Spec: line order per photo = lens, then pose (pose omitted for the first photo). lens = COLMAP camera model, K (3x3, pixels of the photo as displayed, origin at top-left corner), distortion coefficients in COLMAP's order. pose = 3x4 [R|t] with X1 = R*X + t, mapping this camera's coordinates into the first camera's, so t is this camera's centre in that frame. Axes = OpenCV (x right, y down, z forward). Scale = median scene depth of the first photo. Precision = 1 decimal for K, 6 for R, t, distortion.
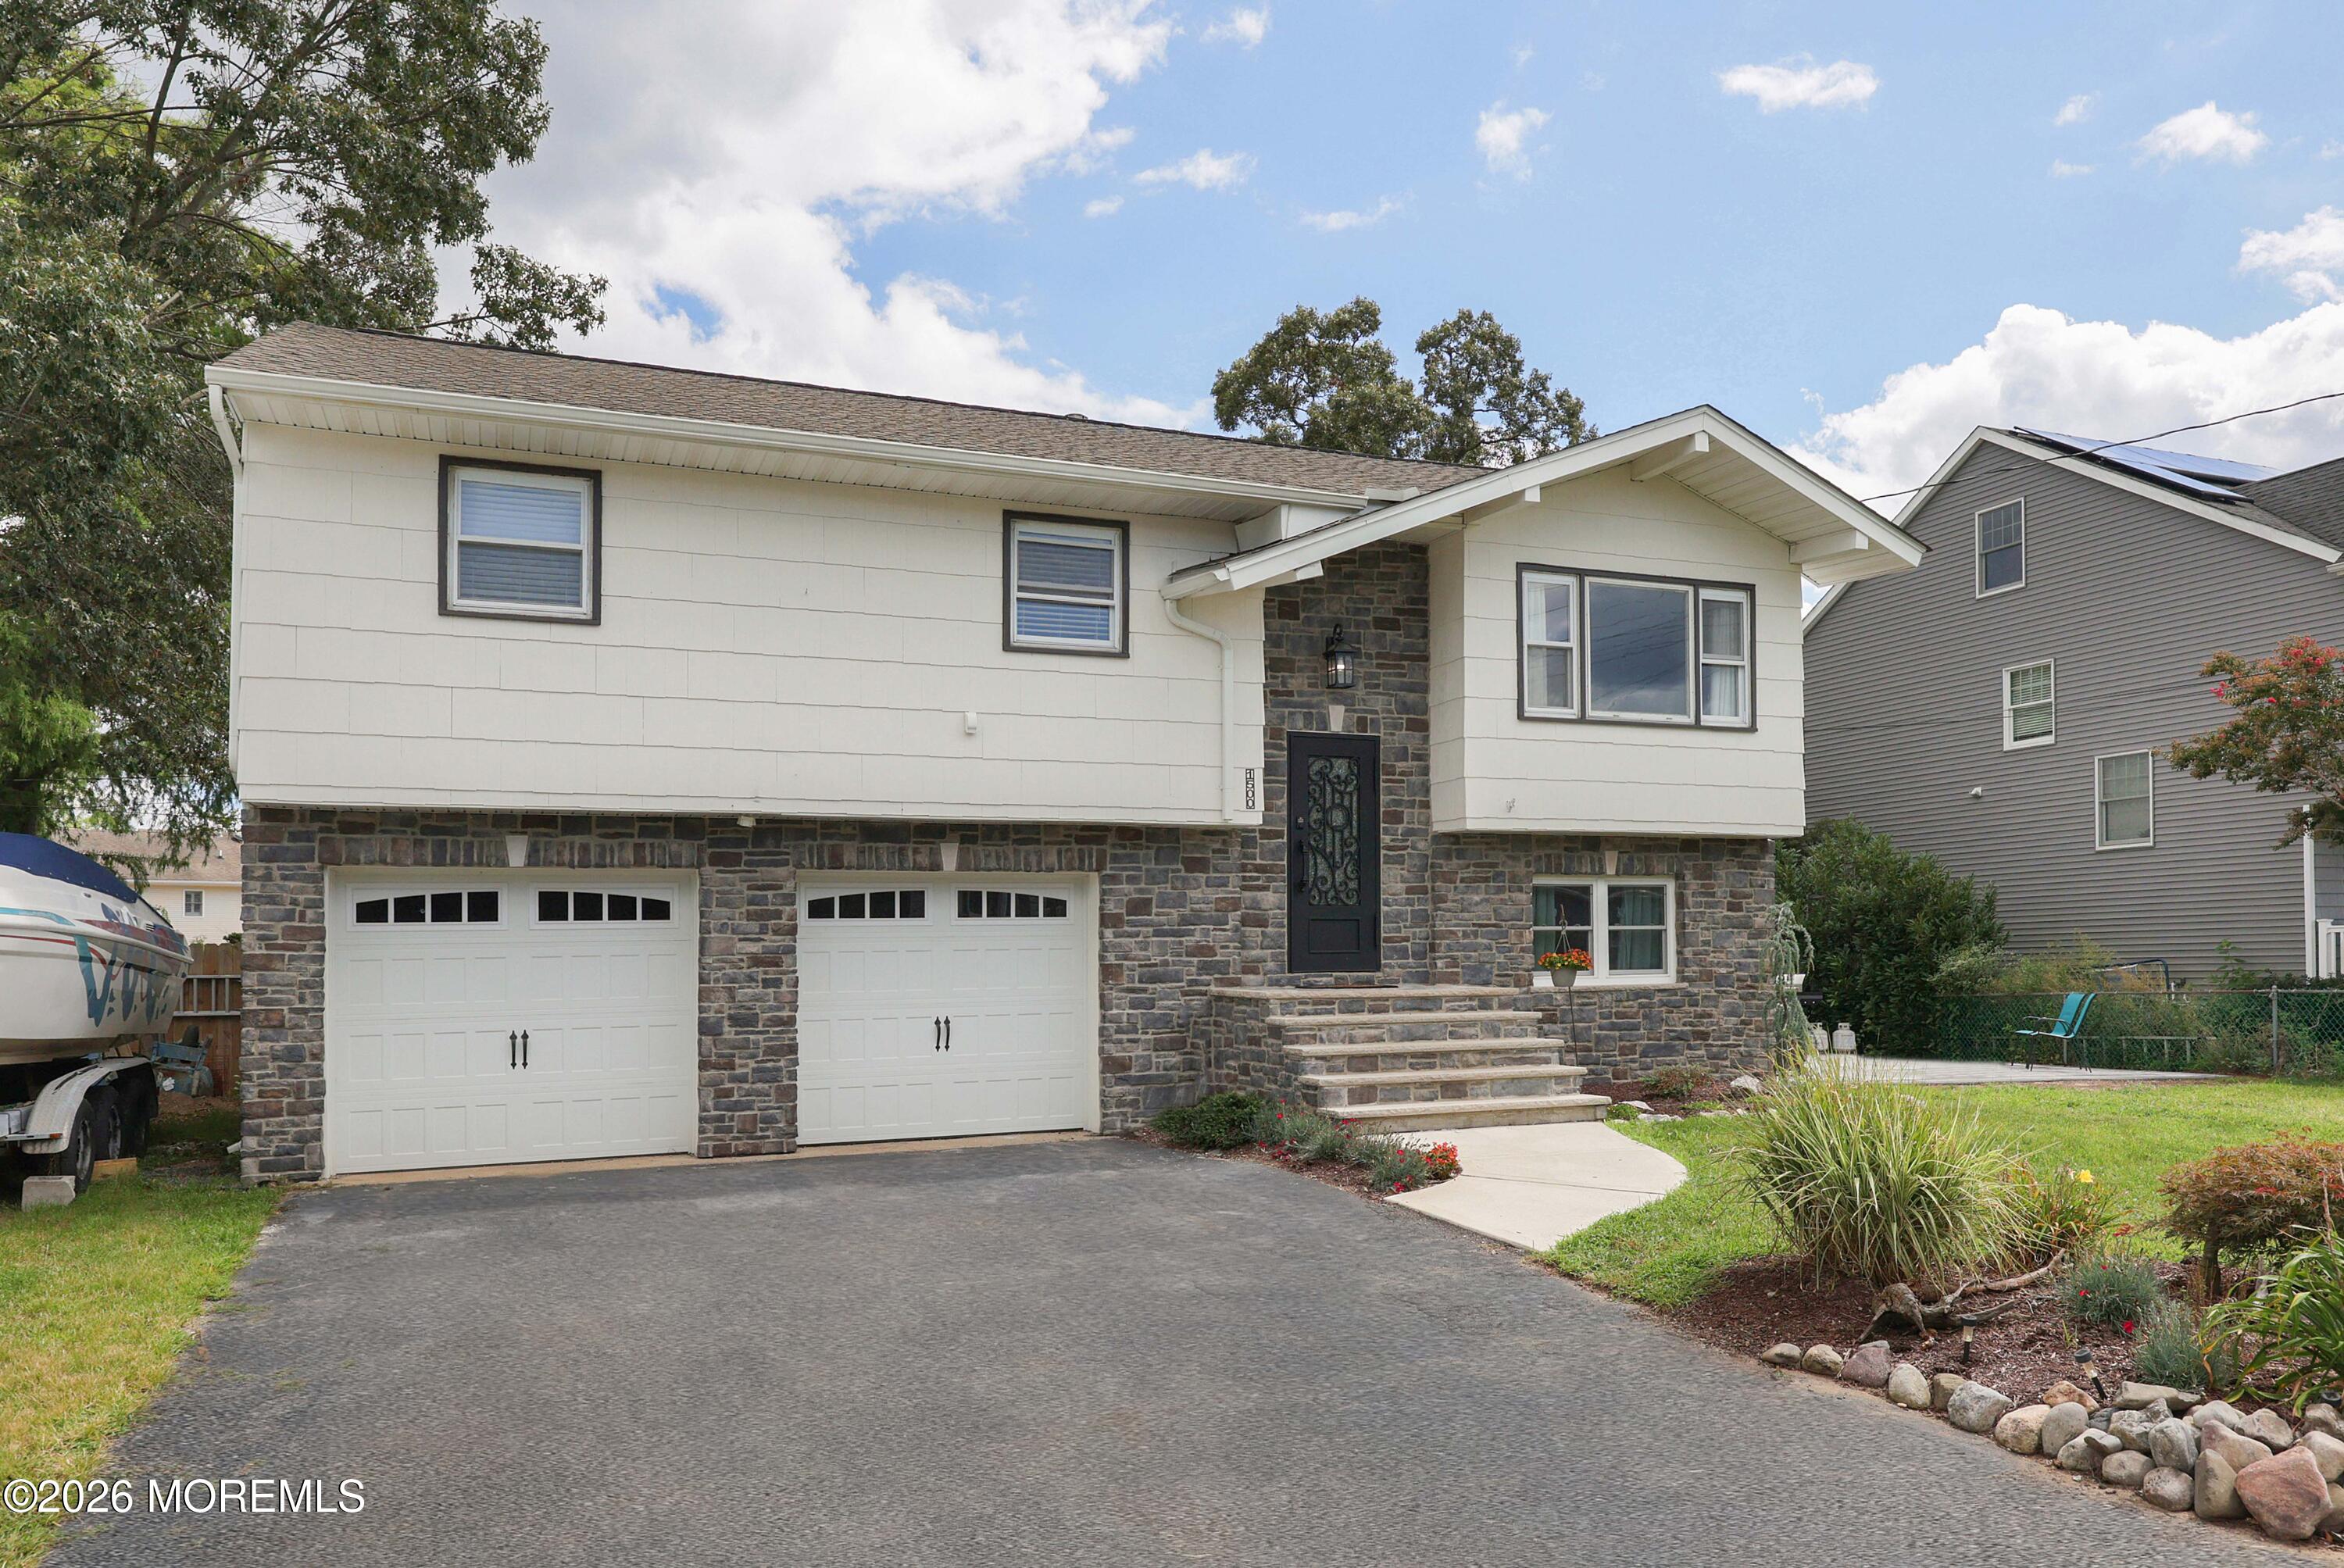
lens RADIAL K [[1658.6, 0, 1246.3], [0, 1658.6, 937.5], [0, 0, 1]] dist [0.001567, 0.004217]
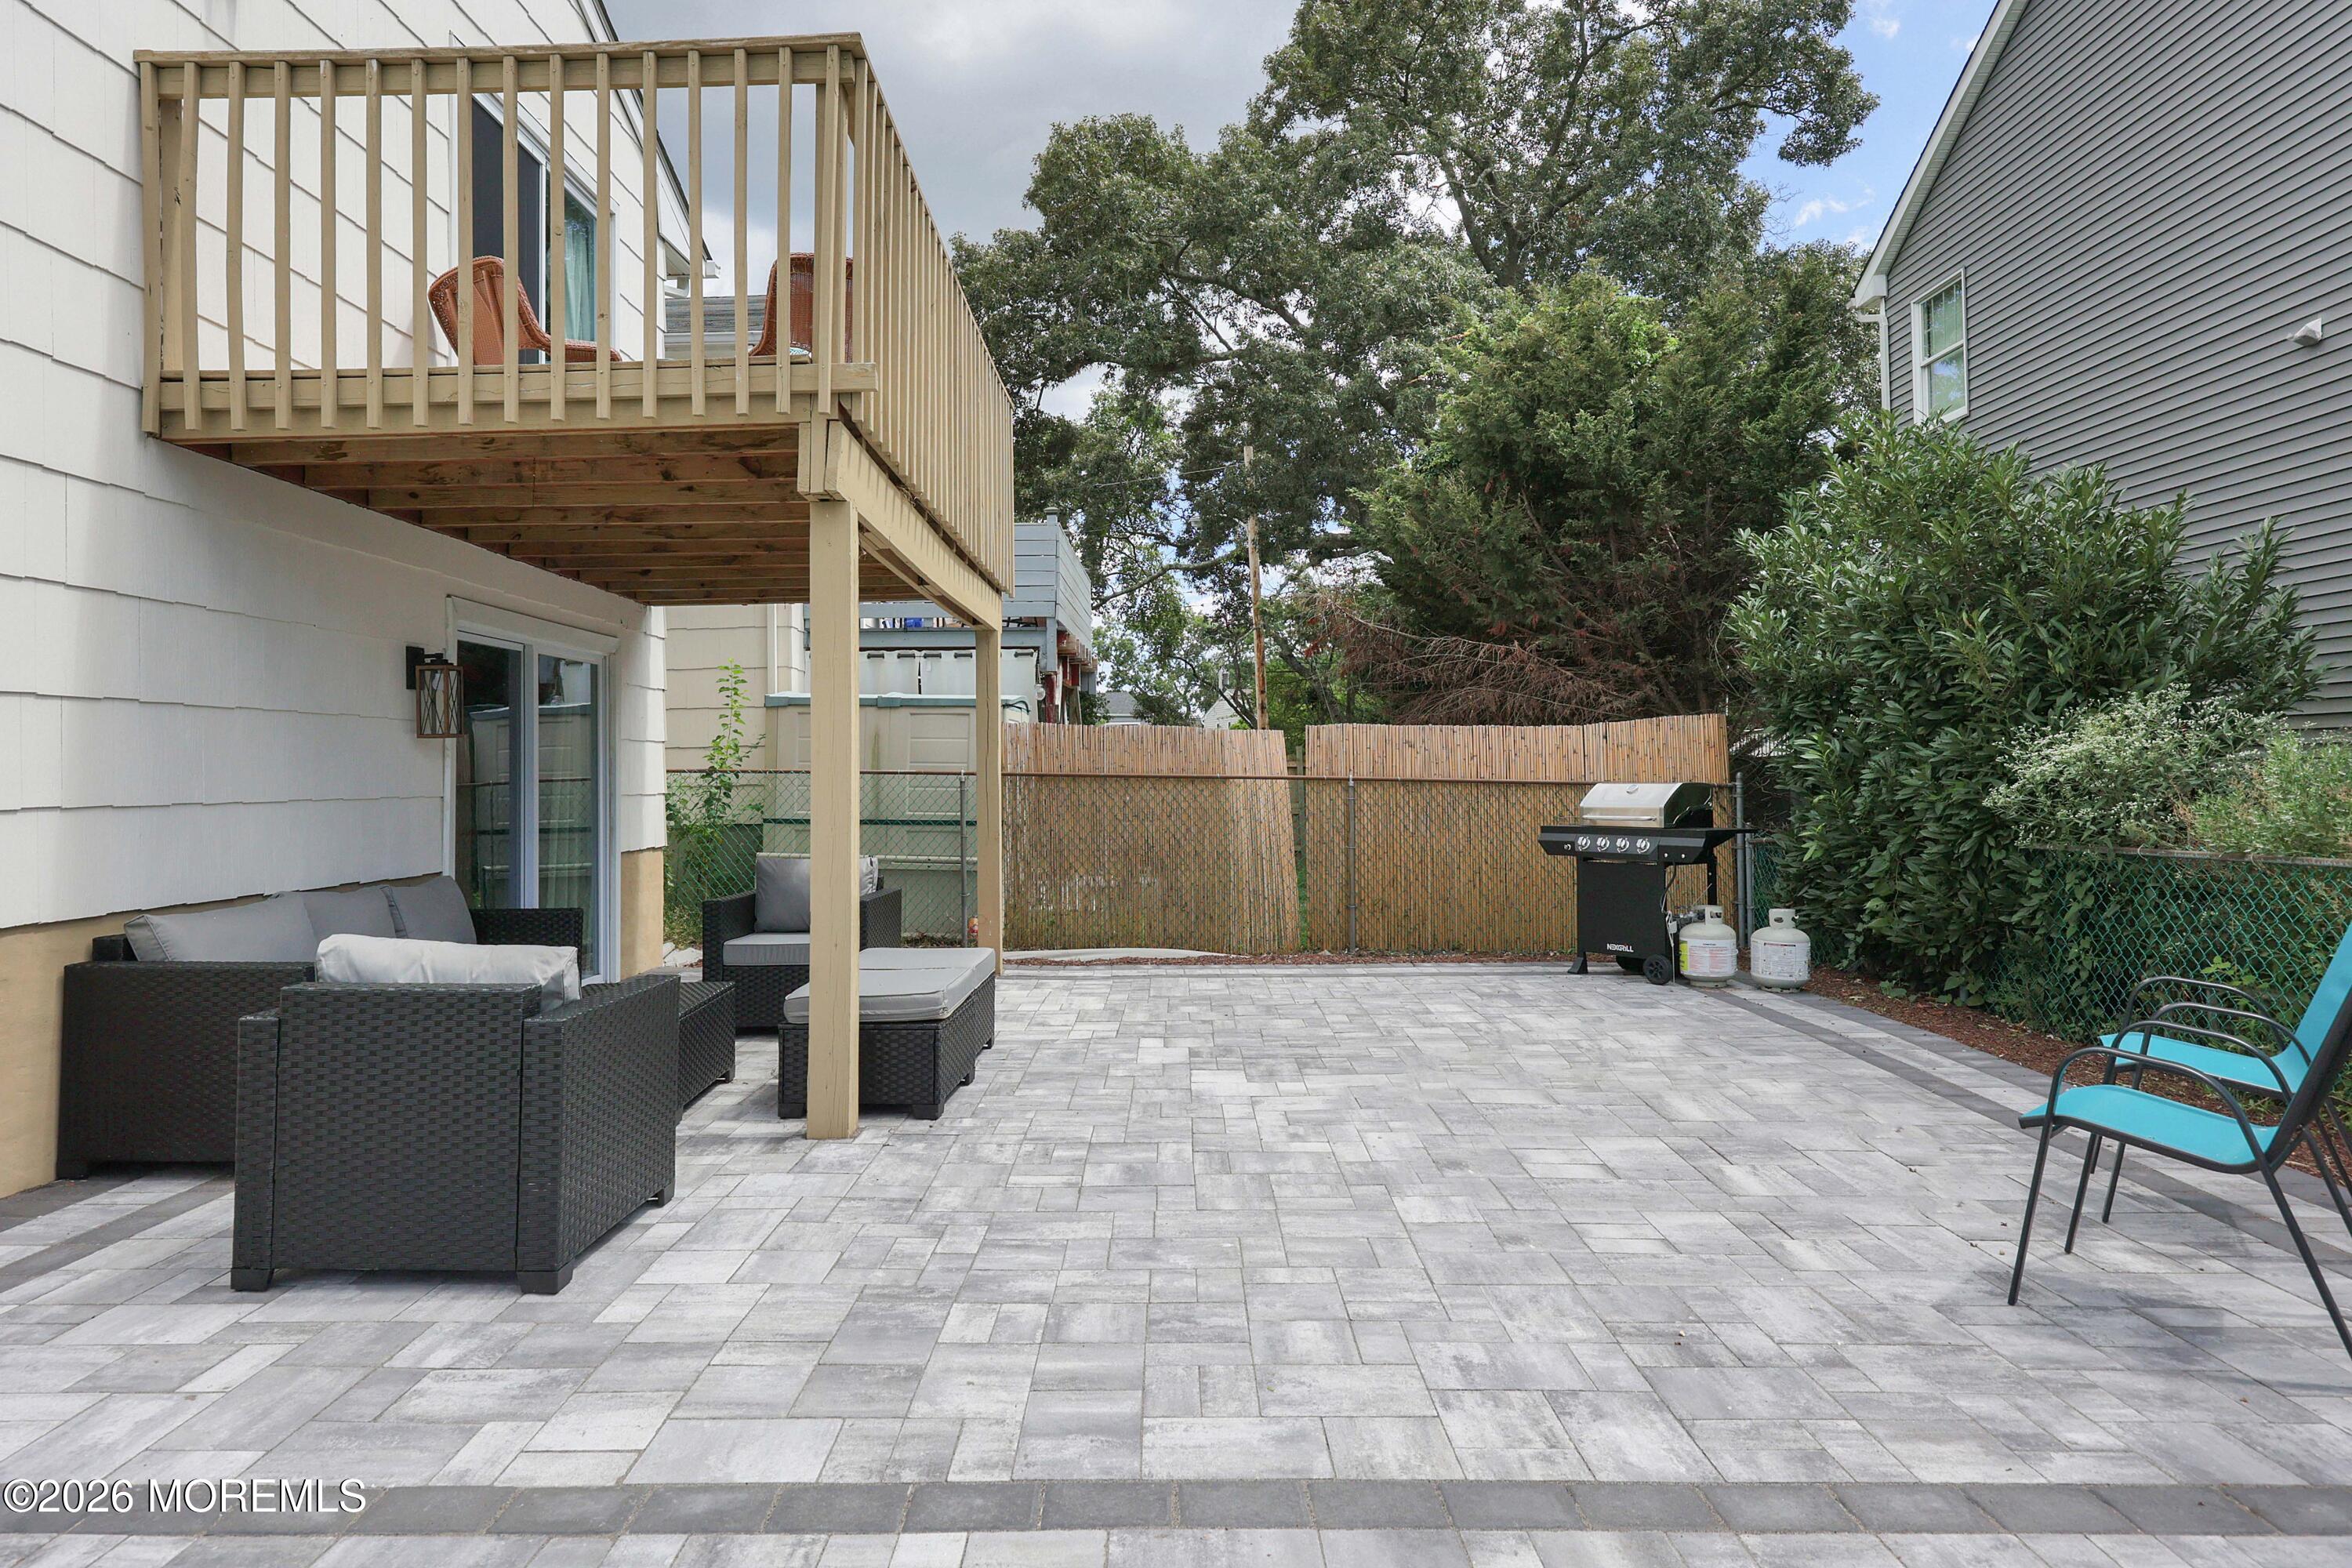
lens RADIAL K [[1411.3, 0, 1180.9], [0, 1411.3, 766.1], [0, 0, 1]] dist [0.004866, -0.001569]
pose [[0.925598, -0.003023, -0.378496, 0.645630], [0.011719, 0.999718, 0.020674, 0.016975], [0.378327, -0.023571, 0.925372, 1.172079]]
